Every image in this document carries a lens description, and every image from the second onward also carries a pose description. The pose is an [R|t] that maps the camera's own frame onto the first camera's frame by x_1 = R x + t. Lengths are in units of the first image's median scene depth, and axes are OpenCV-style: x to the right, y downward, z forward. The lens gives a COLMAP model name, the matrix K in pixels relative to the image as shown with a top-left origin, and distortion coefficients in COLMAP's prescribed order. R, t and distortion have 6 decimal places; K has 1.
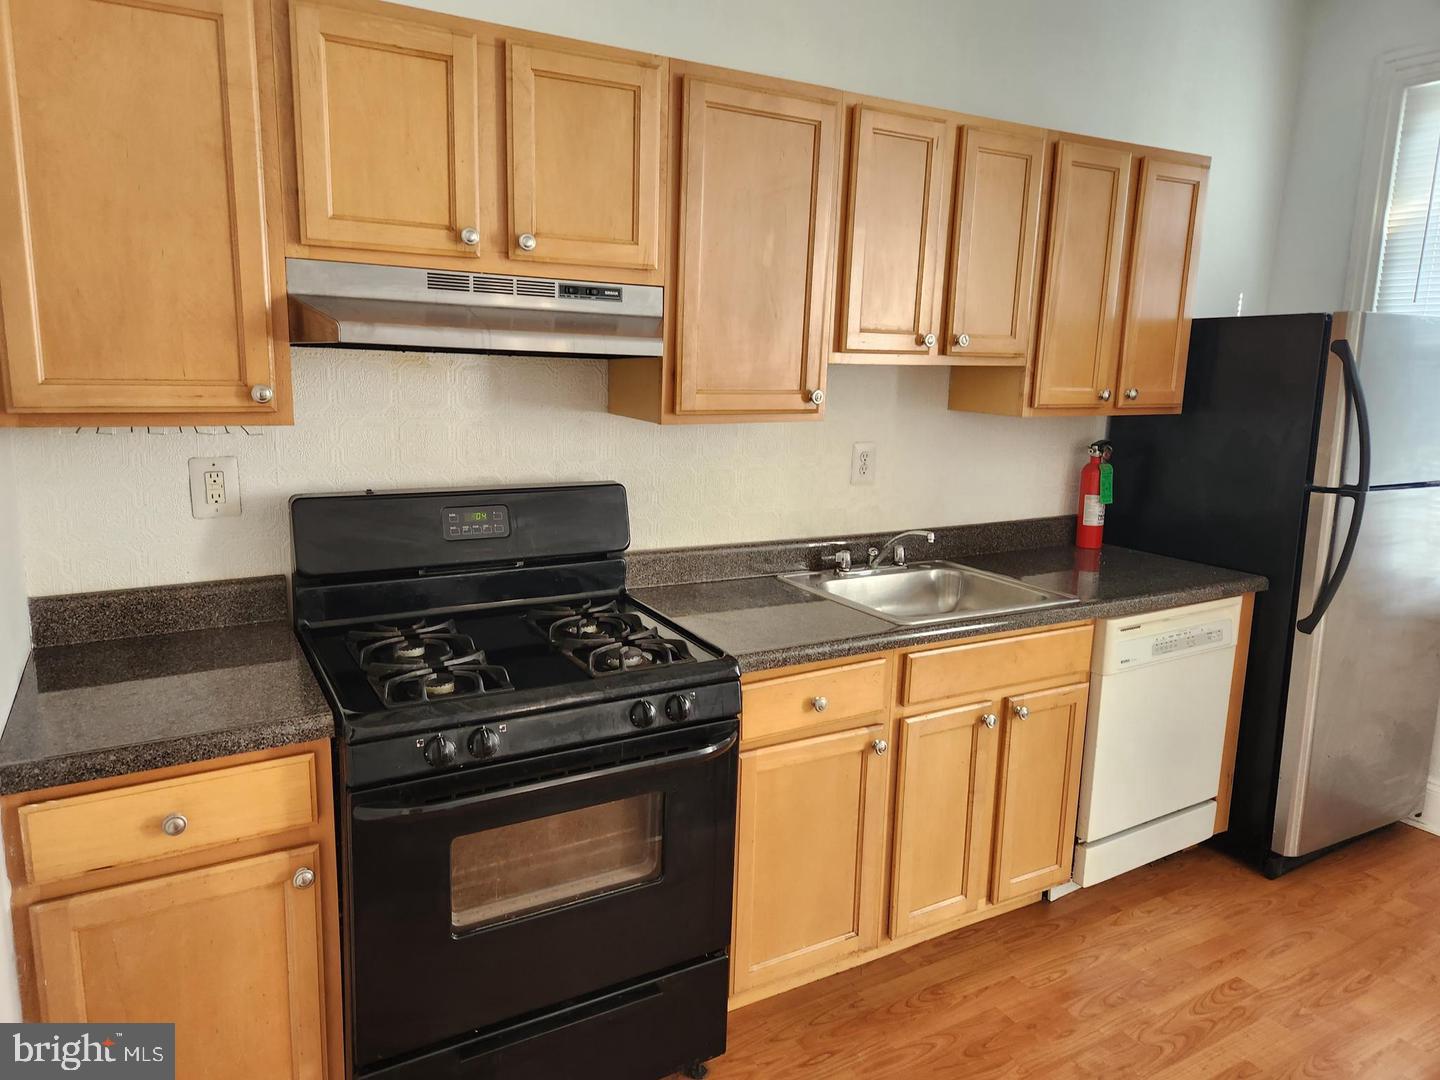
lens RADIAL K [[974.2, 0, 722.9], [0, 974.2, 526.4], [0, 0, 1]] dist [0.065115, -0.054632]
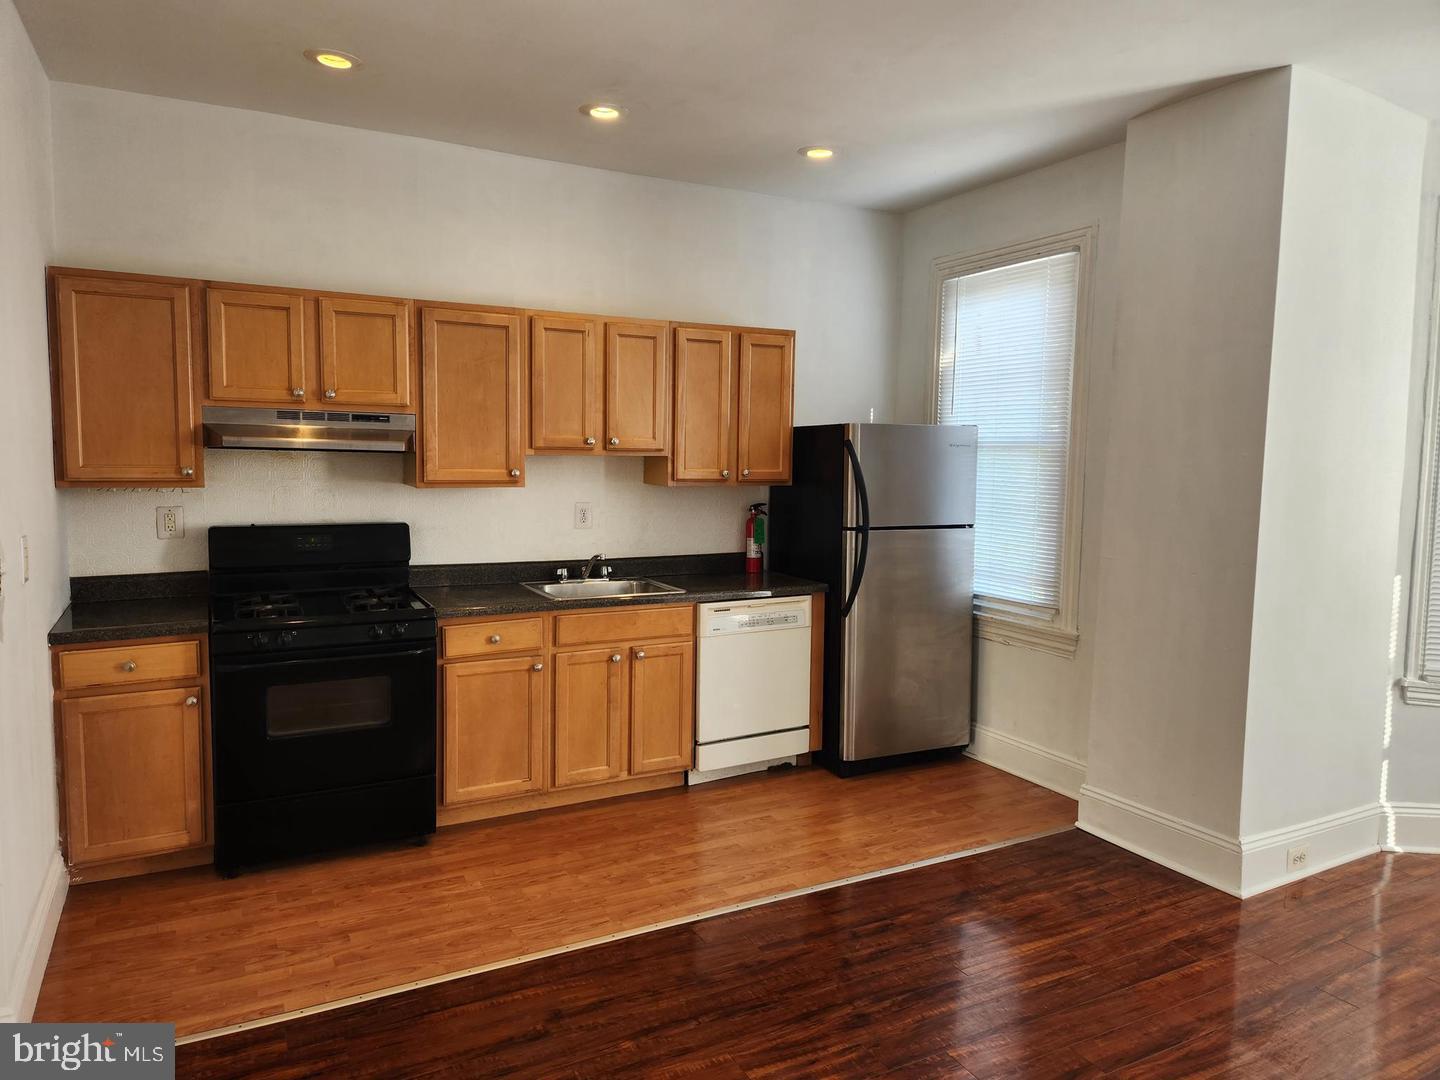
lens RADIAL K [[962.1, 0, 723.7], [0, 962.1, 529.3], [0, 0, 1]] dist [0.059067, -0.050738]
pose [[0.999601, -0.007475, -0.027221, 0.577231], [0.004916, 0.995667, -0.092858, 0.147230], [0.027798, 0.092687, 0.995307, -0.801102]]
